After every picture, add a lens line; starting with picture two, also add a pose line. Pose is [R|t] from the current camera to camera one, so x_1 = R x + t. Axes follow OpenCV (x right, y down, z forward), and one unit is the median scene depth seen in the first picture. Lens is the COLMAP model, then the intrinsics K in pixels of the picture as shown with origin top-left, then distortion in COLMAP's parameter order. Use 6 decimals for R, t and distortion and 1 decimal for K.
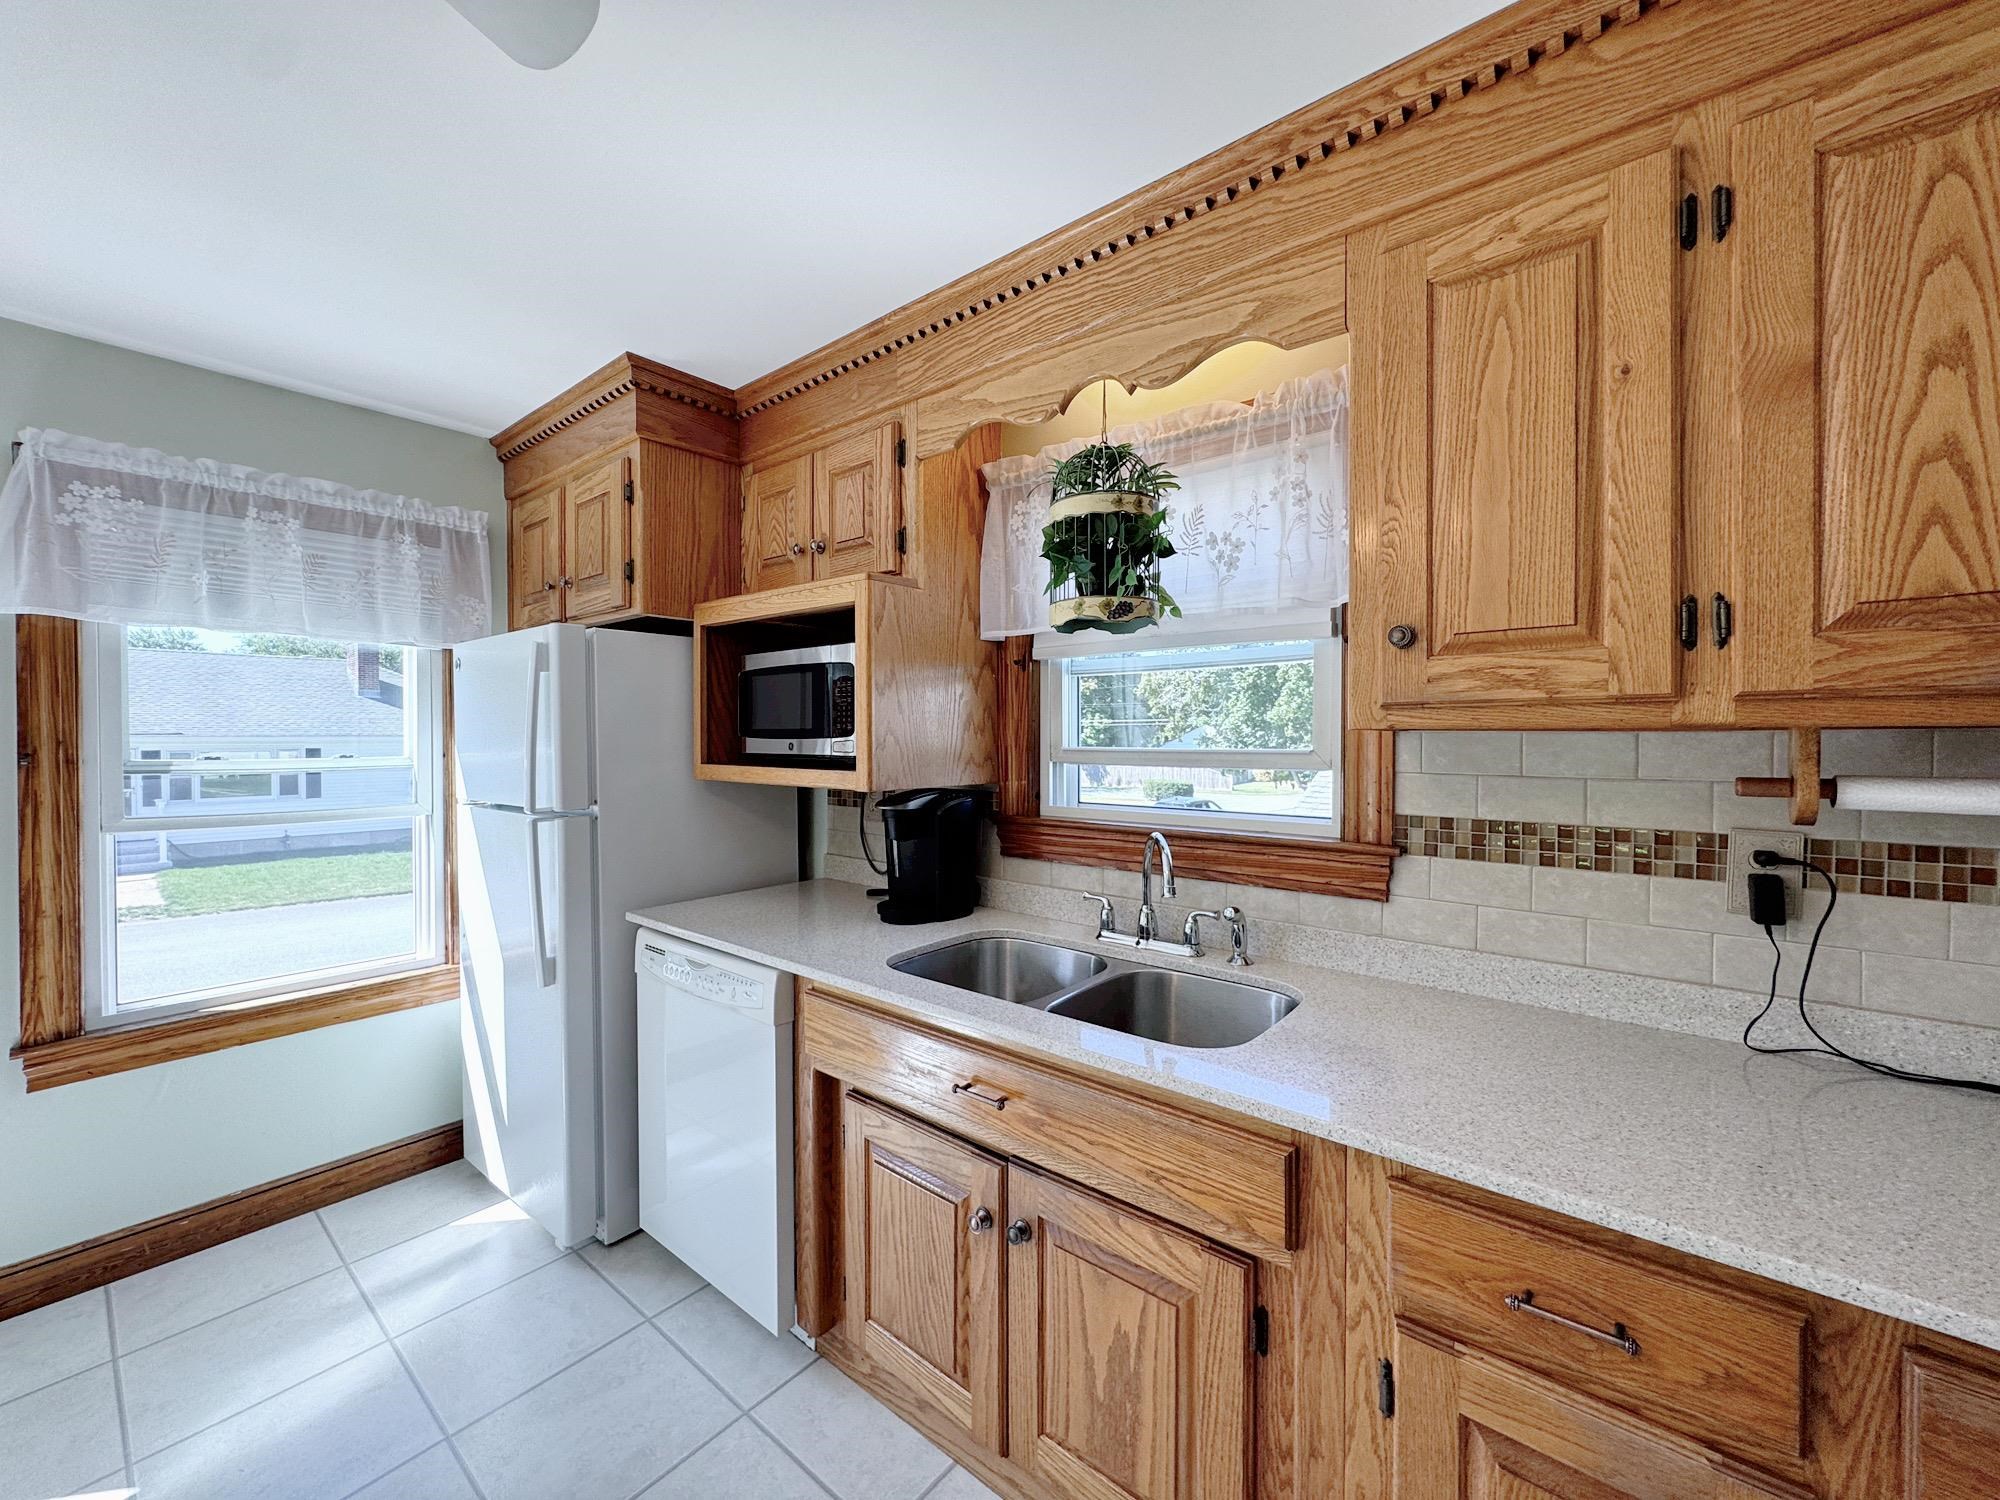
lens RADIAL K [[820.5, 0, 1000.1], [0, 820.5, 748.0], [0, 0, 1]] dist [-0.002825, 0.000072]
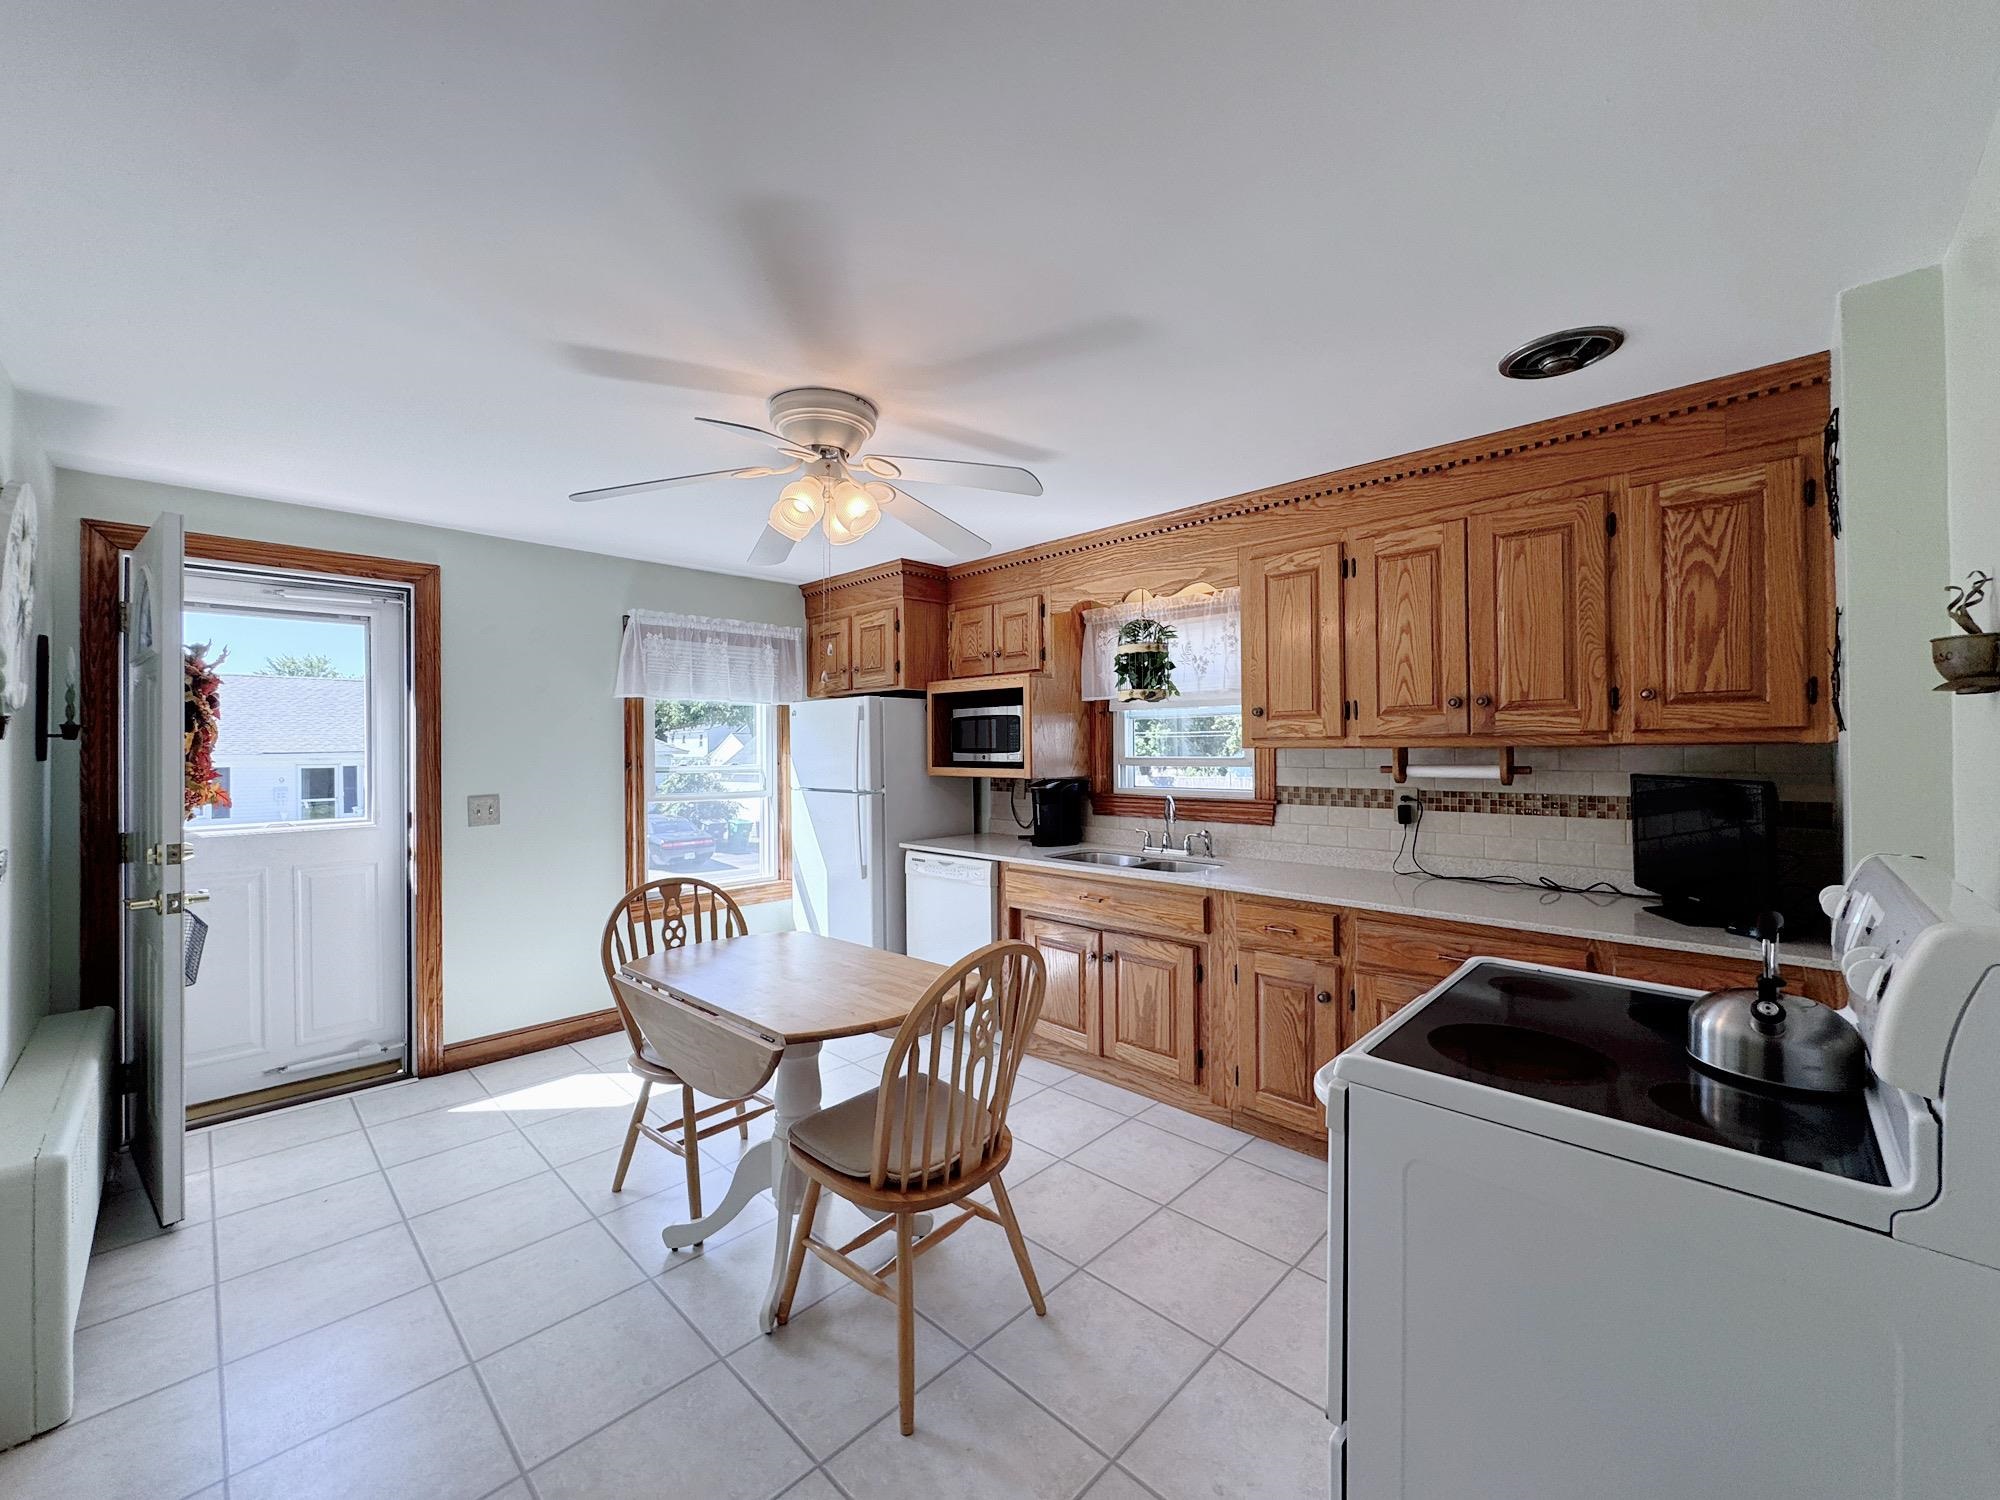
lens RADIAL K [[845.5, 0, 997.3], [0, 845.5, 745.9], [0, 0, 1]] dist [-0.001428, 0.000020]
pose [[0.996801, -0.006712, -0.079645, -0.068788], [0.005345, 0.999835, -0.017360, 0.006846], [0.079748, 0.016879, 0.996672, -1.065095]]
